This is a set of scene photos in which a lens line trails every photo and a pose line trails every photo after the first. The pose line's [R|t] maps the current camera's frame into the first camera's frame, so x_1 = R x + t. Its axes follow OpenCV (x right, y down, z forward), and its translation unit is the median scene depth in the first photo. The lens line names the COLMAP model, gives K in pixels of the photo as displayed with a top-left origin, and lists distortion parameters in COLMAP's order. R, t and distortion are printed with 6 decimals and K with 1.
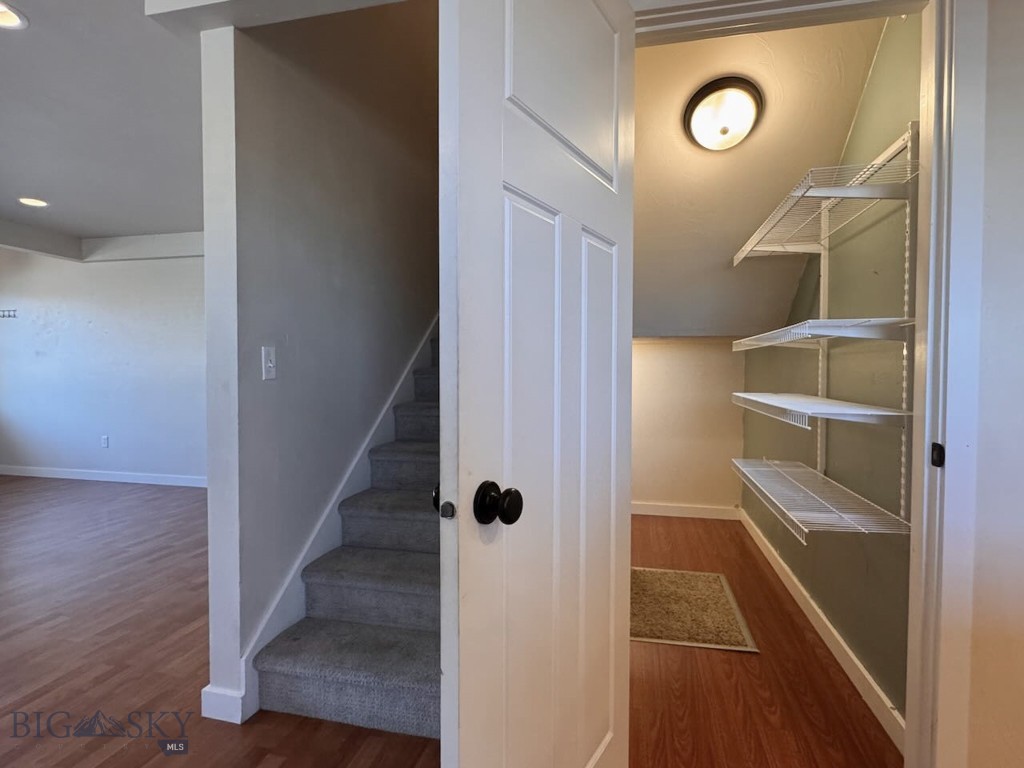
lens RADIAL K [[545.7, 0, 509.6], [0, 545.7, 387.0], [0, 0, 1]] dist [-0.005328, 0.002110]
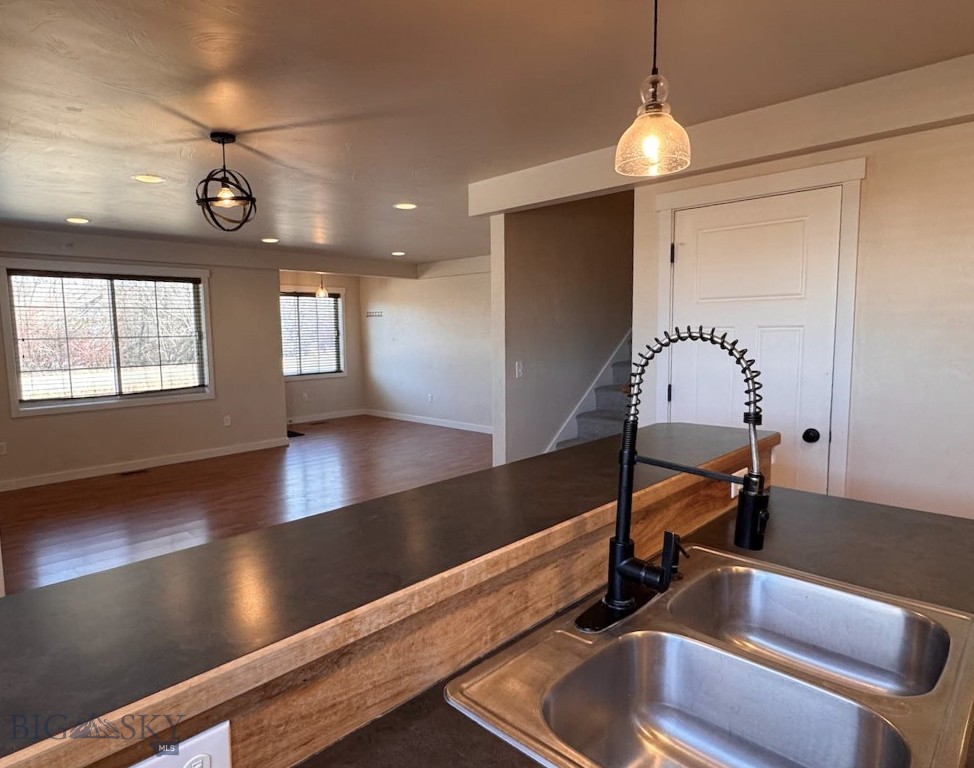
lens RADIAL K [[588.2, 0, 456.1], [0, 588.2, 391.7], [0, 0, 1]] dist [0.029999, -0.000368]
pose [[0.847459, 0.040055, -0.529348, 0.300986], [0.002026, 0.996898, 0.078676, -0.077626], [0.530858, -0.067747, 0.844749, -0.566086]]
